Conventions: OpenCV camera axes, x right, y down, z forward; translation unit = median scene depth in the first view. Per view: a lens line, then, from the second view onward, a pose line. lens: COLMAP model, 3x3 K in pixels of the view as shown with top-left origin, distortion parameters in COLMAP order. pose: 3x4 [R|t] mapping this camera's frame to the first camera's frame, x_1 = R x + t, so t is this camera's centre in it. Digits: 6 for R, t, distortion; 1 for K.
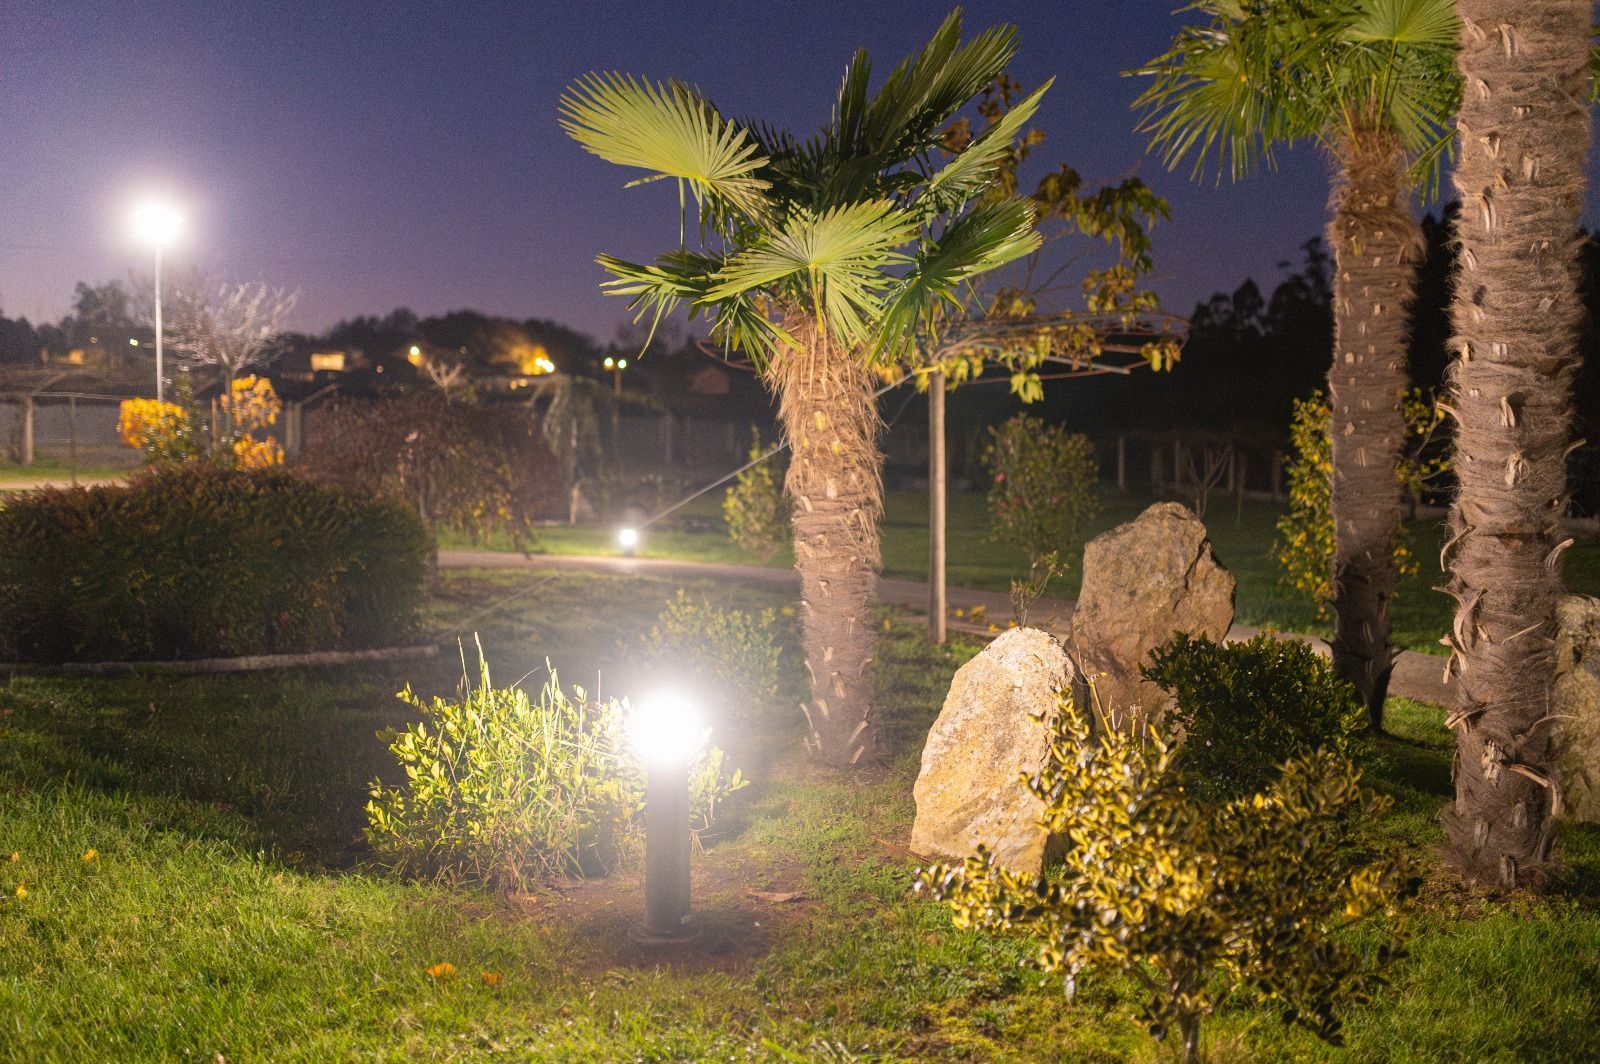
lens RADIAL K [[1534.6, 0, 796.7], [0, 1534.6, 534.3], [0, 0, 1]] dist [-0.008819, 0.000000]
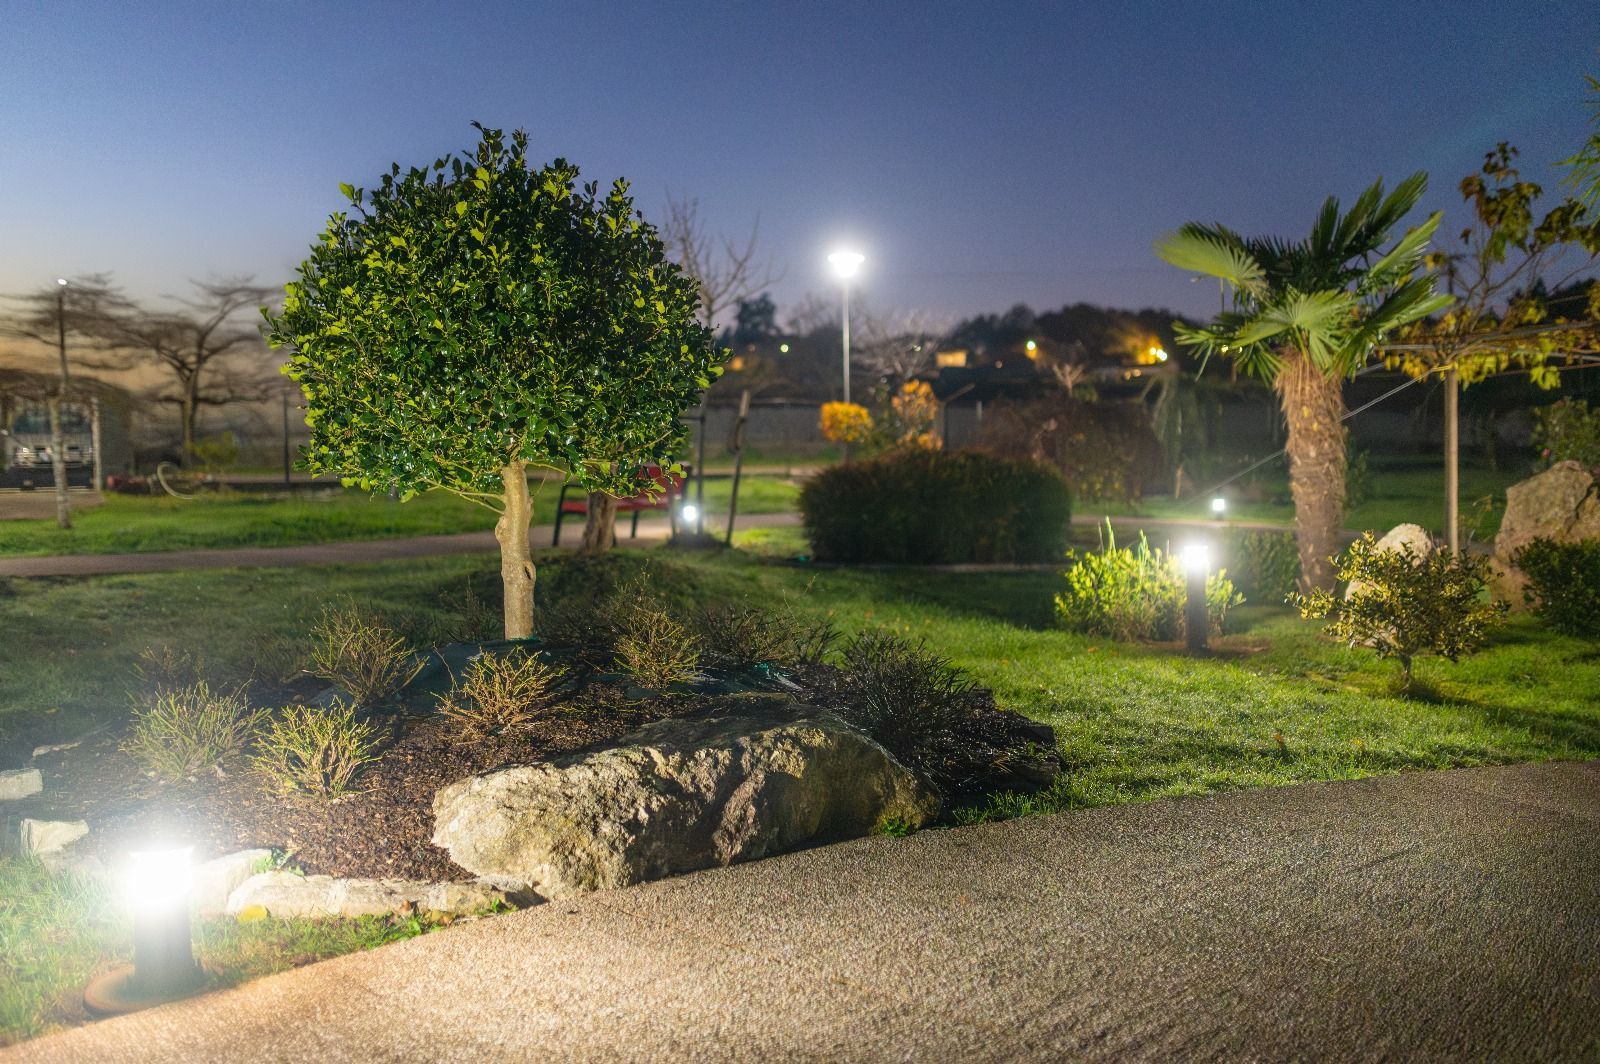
lens RADIAL K [[1534.6, 0, 793.7], [0, 1534.6, 532.1], [0, 0, 1]] dist [-0.008819, 0.000000]
pose [[0.922458, 0.006313, -0.386045, 0.124821], [-0.004386, 0.999973, 0.005873, 0.043871], [0.386071, -0.003725, 0.922461, -0.668077]]
